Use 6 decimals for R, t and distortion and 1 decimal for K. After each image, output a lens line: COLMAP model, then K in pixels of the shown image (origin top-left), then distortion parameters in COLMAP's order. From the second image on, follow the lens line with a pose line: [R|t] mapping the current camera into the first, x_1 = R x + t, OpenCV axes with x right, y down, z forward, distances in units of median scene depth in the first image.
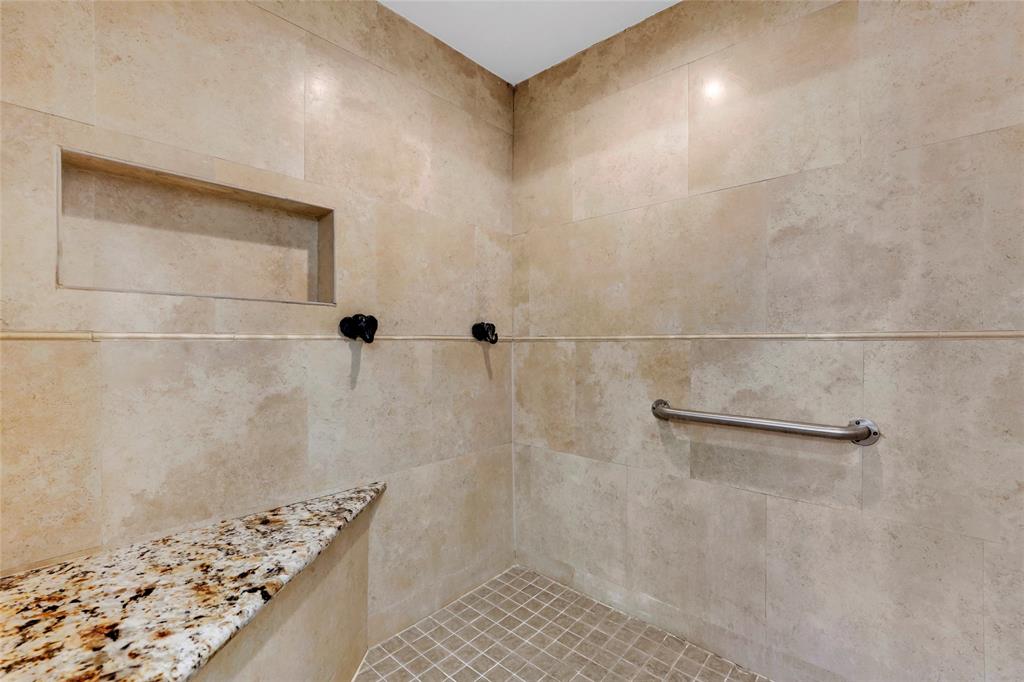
lens RADIAL K [[423.3, 0, 514.5], [0, 423.3, 346.3], [0, 0, 1]] dist [-0.021228, 0.000664]
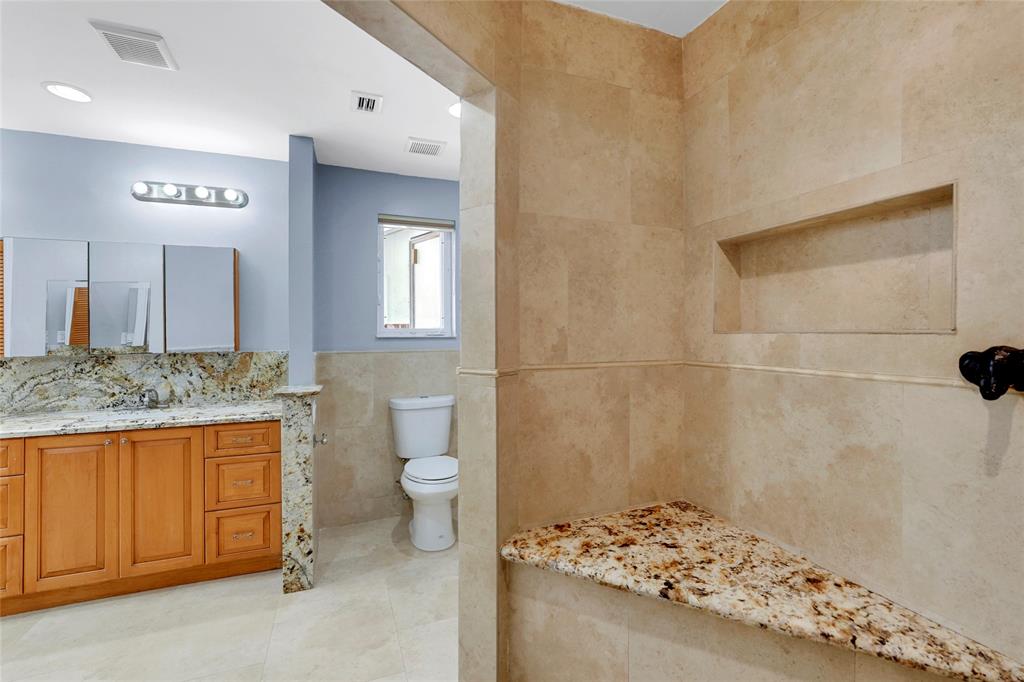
lens RADIAL K [[423.3, 0, 514.5], [0, 423.3, 346.3], [0, 0, 1]] dist [-0.021228, 0.000664]
pose [[-0.402462, 0.015955, -0.915298, 0.541276], [-0.018480, 0.999503, 0.025548, -0.107828], [0.915250, 0.027197, -0.401967, 0.868490]]
